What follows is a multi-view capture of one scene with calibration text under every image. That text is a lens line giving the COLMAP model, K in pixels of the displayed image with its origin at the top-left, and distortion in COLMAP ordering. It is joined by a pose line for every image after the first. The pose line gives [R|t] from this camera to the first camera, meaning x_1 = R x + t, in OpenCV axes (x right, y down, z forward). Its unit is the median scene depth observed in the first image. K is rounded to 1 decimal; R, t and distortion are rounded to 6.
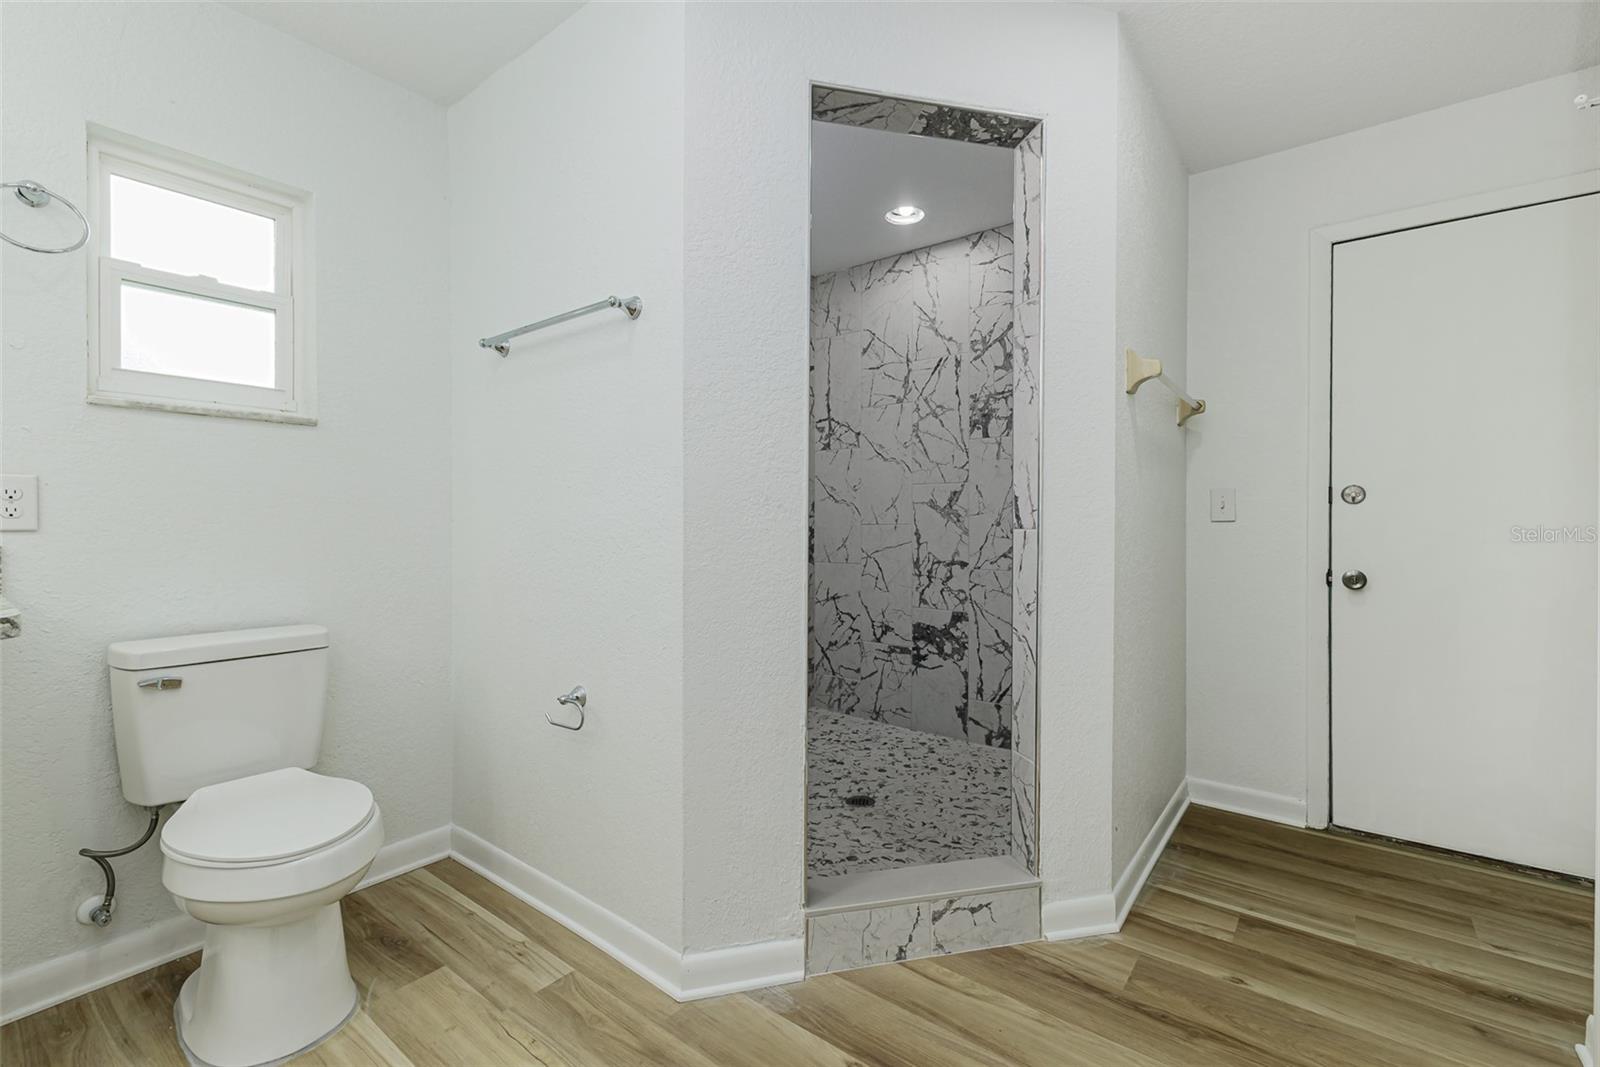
lens RADIAL K [[707.0, 0, 799.8], [0, 707.0, 528.3], [0, 0, 1]] dist [0.011603, -0.000991]
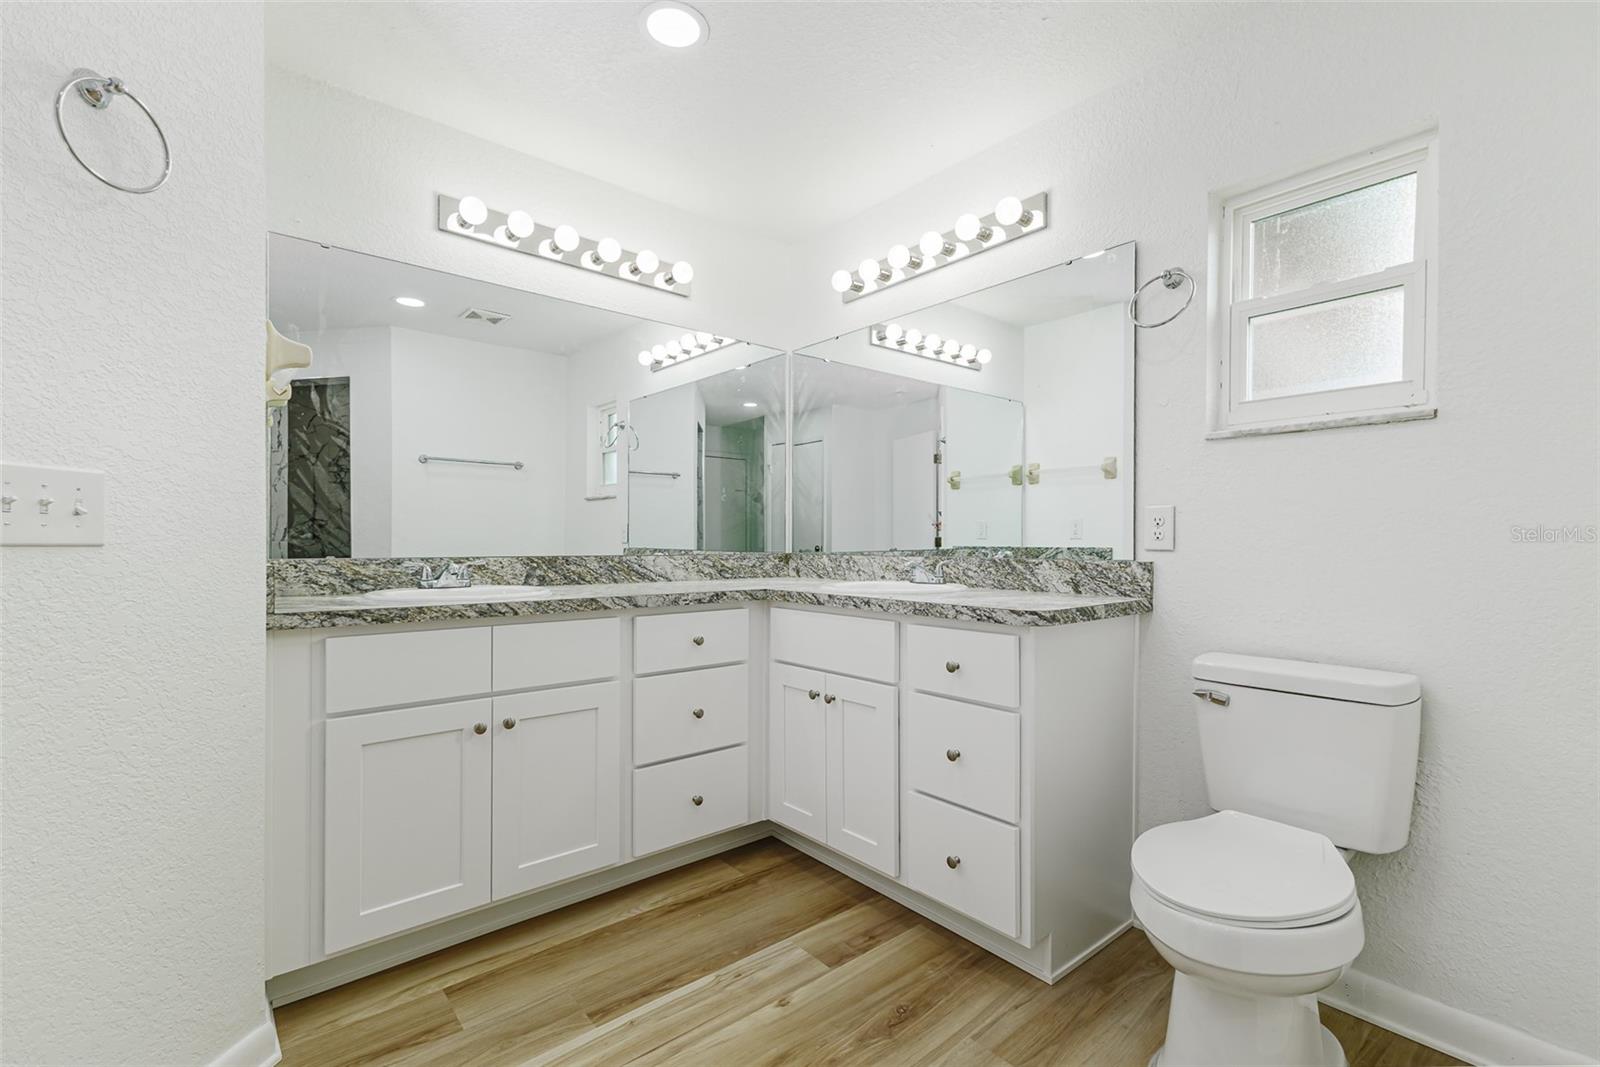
lens RADIAL K [[707.0, 0, 799.8], [0, 707.0, 528.3], [0, 0, 1]] dist [0.011603, -0.000991]
pose [[-0.202494, -0.004520, -0.979273, 0.225840], [-0.000482, 0.999990, -0.004516, -0.024614], [0.979283, -0.000443, -0.202494, 0.527560]]
